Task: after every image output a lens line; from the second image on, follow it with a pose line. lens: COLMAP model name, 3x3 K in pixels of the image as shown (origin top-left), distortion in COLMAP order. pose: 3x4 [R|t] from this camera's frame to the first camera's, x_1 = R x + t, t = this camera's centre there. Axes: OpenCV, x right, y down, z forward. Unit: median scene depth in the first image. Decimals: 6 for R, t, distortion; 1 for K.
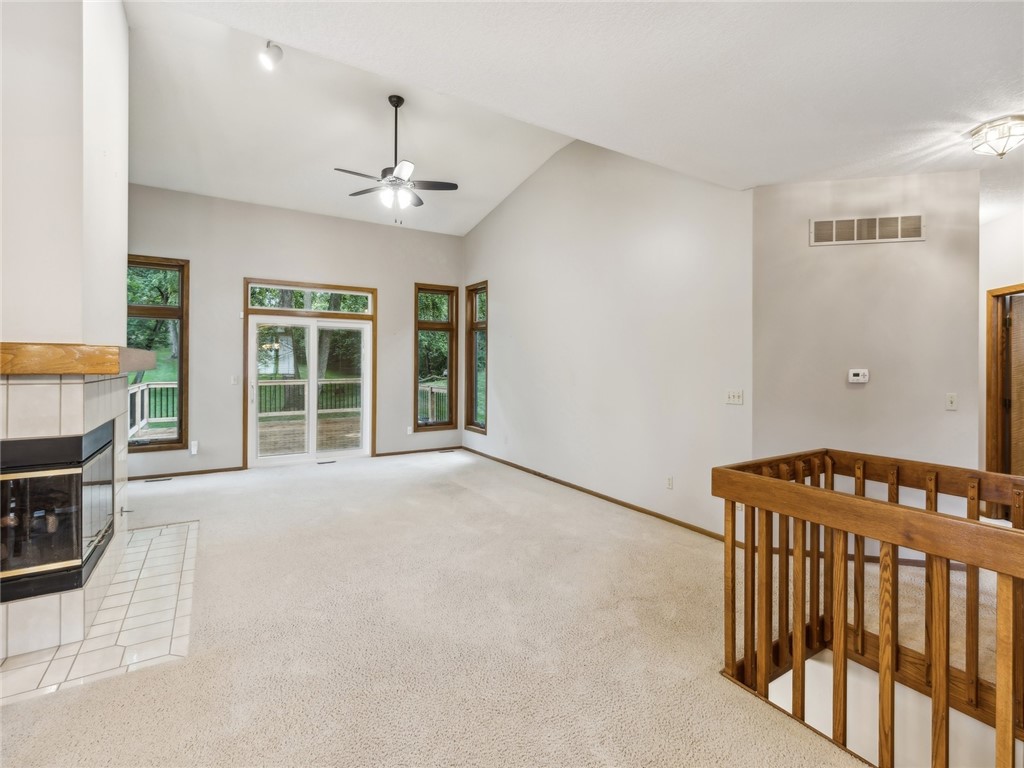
lens RADIAL K [[477.3, 0, 514.4], [0, 477.3, 363.4], [0, 0, 1]] dist [0.000007, 0.000126]
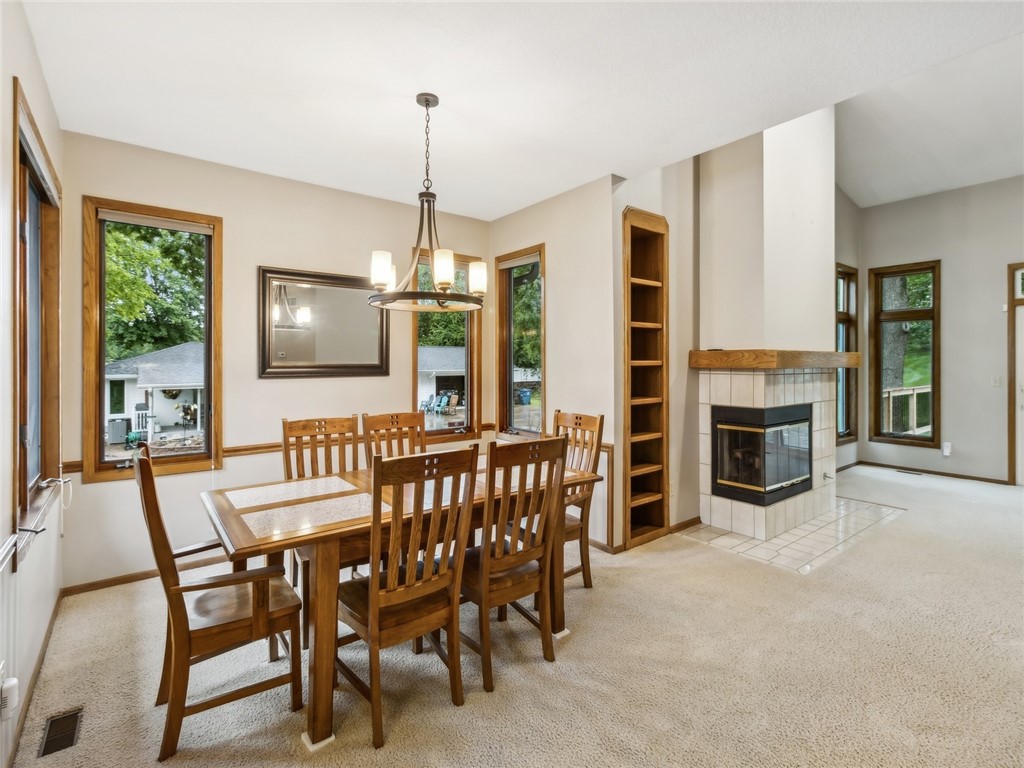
lens RADIAL K [[488.0, 0, 513.6], [0, 488.0, 362.0], [0, 0, 1]] dist [-0.001026, -0.000571]
pose [[0.097097, -0.007157, -0.995249, 0.230718], [0.000877, 0.999974, -0.007106, 0.004196], [0.995275, -0.000183, 0.097101, 0.013833]]
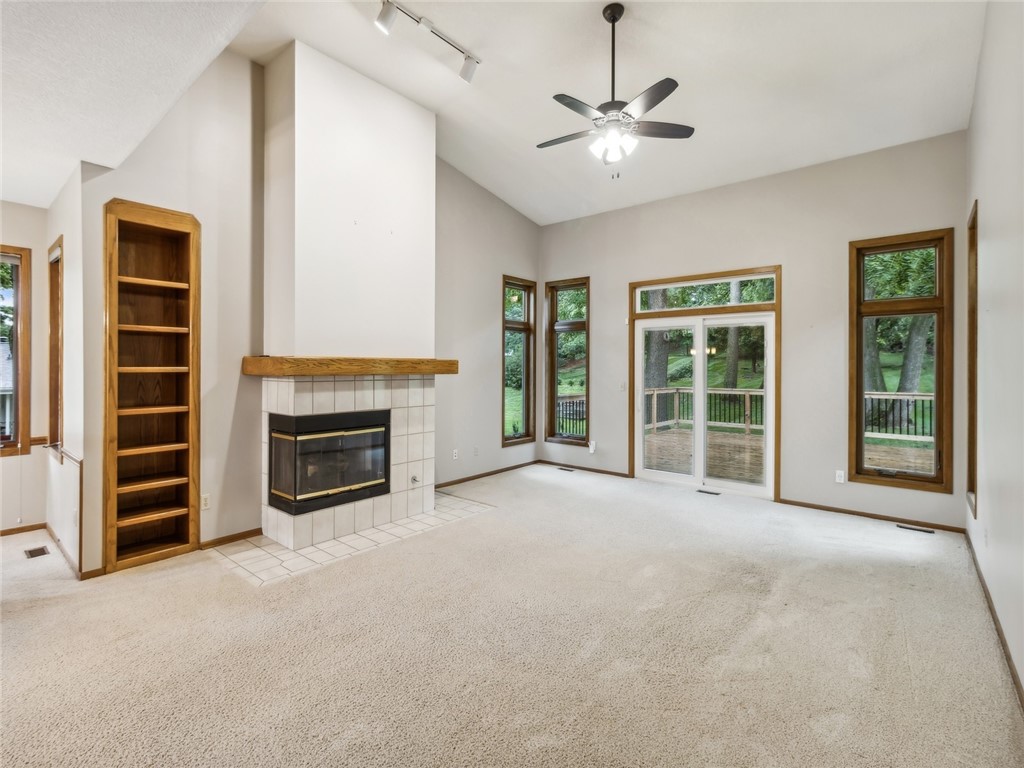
lens RADIAL K [[479.2, 0, 512.1], [0, 479.2, 369.1], [0, 0, 1]] dist [-0.000904, 0.000151]
pose [[0.311847, 0.001942, -0.950130, 0.298297], [-0.003884, 0.999992, 0.000769, -0.001586], [0.950125, 0.003450, 0.311852, 0.461056]]
